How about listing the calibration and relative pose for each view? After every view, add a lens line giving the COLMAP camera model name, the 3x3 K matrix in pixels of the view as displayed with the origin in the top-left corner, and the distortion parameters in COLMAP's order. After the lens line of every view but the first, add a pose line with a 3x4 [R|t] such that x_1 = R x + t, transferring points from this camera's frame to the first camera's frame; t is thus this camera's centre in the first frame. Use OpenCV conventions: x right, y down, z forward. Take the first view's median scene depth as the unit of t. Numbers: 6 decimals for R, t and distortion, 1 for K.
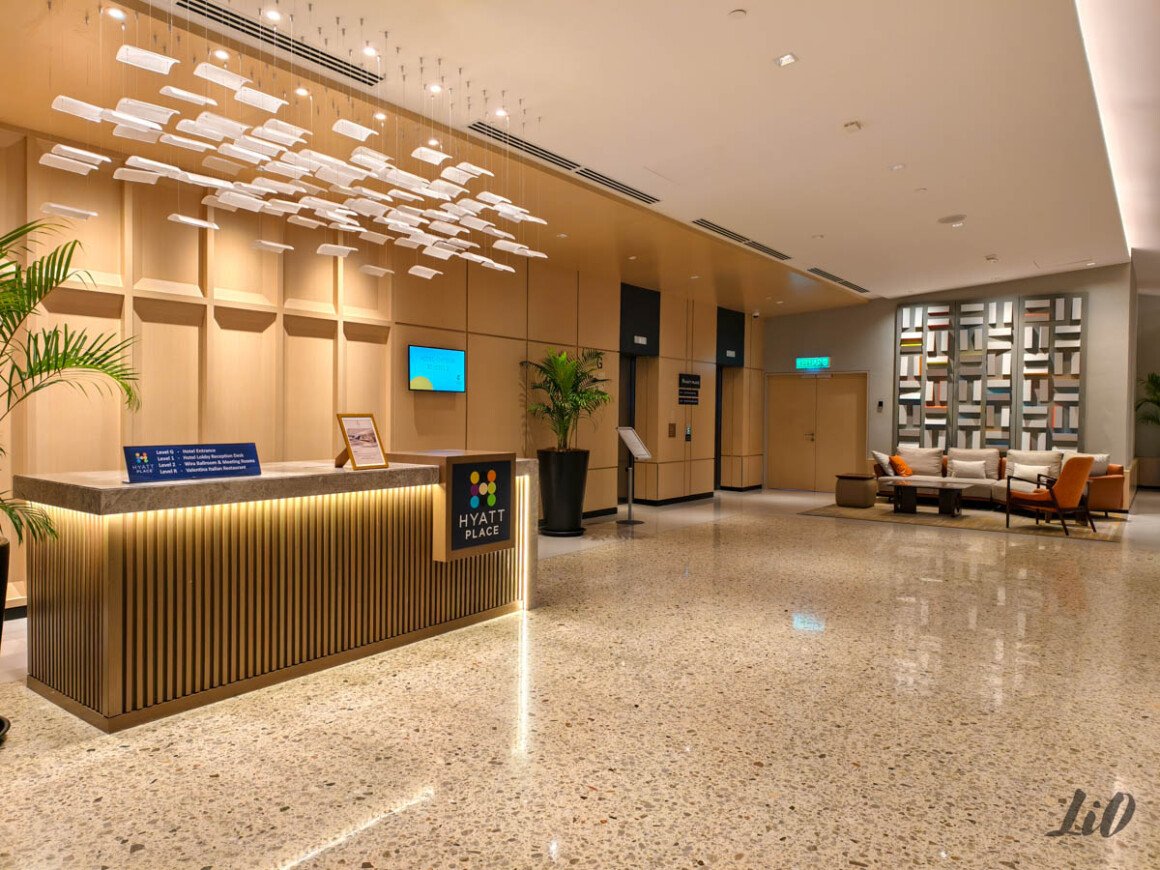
lens RADIAL K [[817.7, 0, 580.0], [0, 817.7, 435.0], [0, 0, 1]] dist [-0.002910, 0.000632]
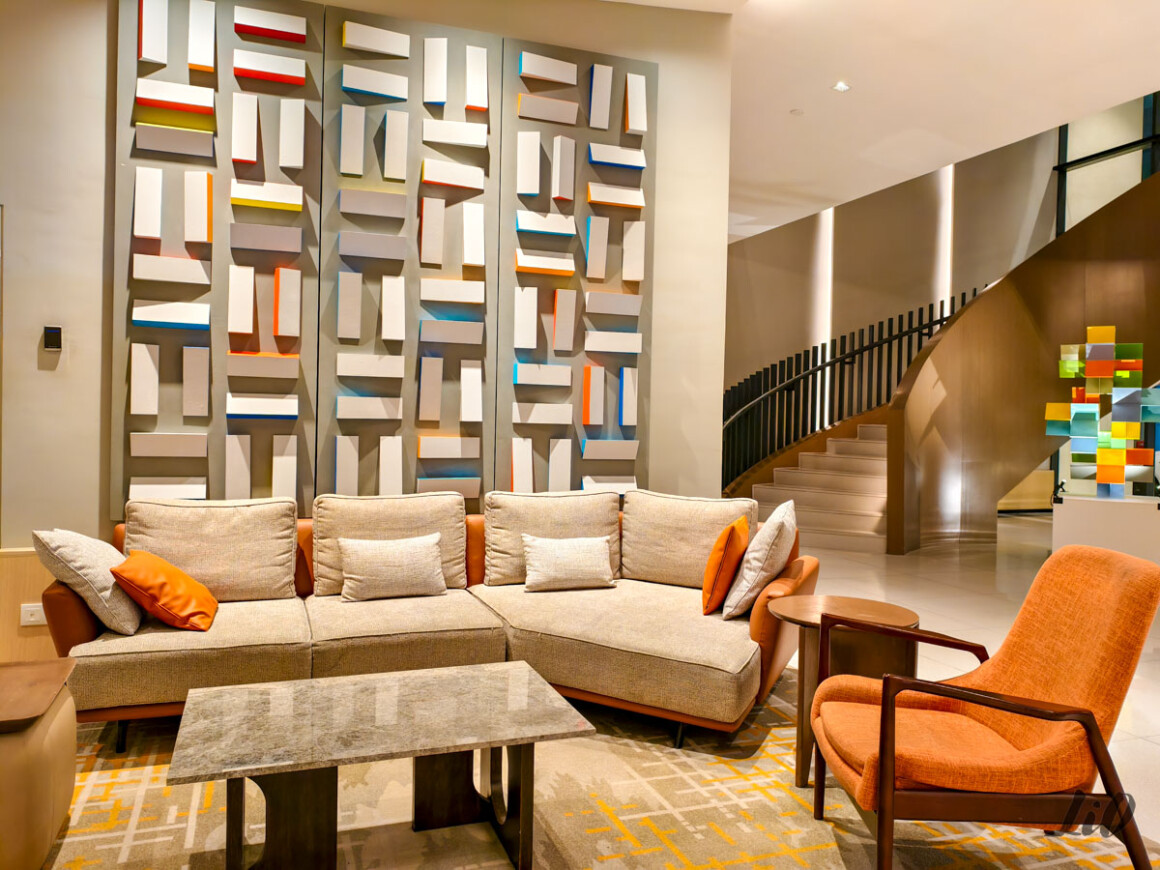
lens RADIAL K [[875.7, 0, 580.0], [0, 875.7, 435.0], [0, 0, 1]] dist [-0.003250, -0.006571]
pose [[0.576789, -0.021240, 0.816617, 0.252384], [0.006015, 0.999745, 0.021755, -0.012417], [-0.816871, -0.007636, 0.576769, 0.751194]]
